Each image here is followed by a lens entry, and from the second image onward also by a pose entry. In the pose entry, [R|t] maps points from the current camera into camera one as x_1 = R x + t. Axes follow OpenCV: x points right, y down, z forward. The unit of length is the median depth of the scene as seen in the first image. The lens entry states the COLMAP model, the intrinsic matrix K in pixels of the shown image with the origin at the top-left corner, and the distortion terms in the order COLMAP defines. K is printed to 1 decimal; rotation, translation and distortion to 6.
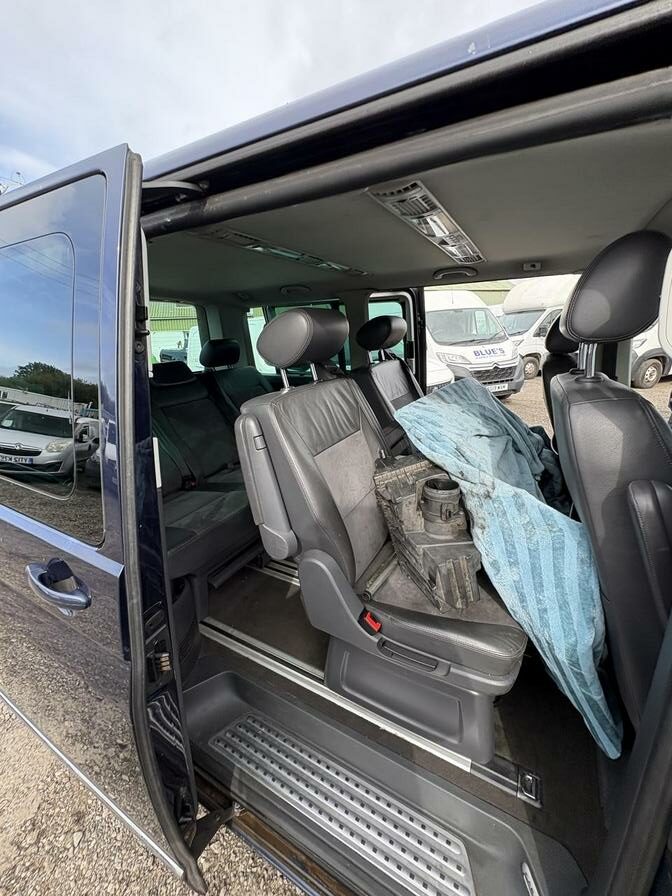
lens RADIAL K [[364.2, 0, 339.1], [0, 364.2, 451.9], [0, 0, 1]] dist [0.001403, 0.000292]
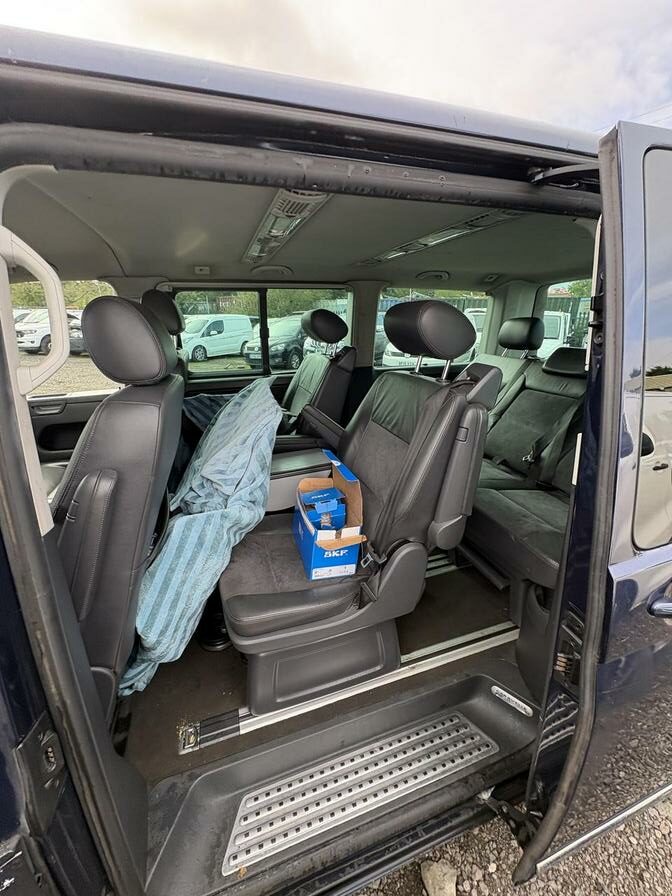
lens RADIAL K [[364.2, 0, 339.1], [0, 364.2, 451.9], [0, 0, 1]] dist [0.001403, 0.000292]
pose [[0.682412, -0.257425, 0.684139, -0.559461], [0.231286, 0.963891, 0.131987, -0.091650], [-0.693412, 0.068163, 0.717310, 0.271435]]
